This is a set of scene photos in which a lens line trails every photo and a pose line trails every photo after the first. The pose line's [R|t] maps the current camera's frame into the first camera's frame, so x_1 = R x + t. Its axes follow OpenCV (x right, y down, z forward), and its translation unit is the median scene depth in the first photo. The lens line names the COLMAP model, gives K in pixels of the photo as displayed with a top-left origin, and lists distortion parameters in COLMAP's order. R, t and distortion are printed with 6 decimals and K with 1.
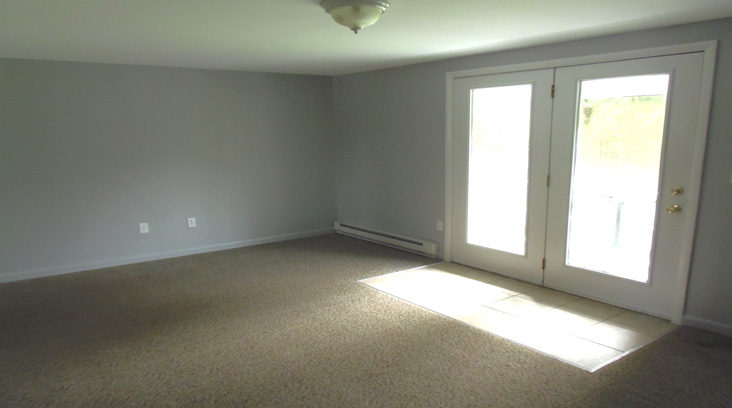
lens RADIAL K [[533.0, 0, 368.9], [0, 533.0, 240.4], [0, 0, 1]] dist [-0.002095, -0.001901]
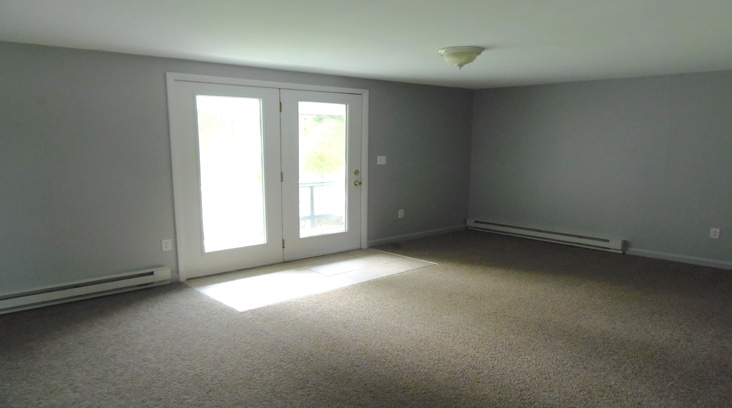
lens RADIAL K [[533.0, 0, 368.9], [0, 533.0, 240.4], [0, 0, 1]] dist [-0.002095, -0.001901]
pose [[-0.110938, -0.168350, 0.979465, -0.948470], [0.209137, 0.959525, 0.188611, -0.163304], [-0.971573, 0.225767, -0.071240, 0.923678]]
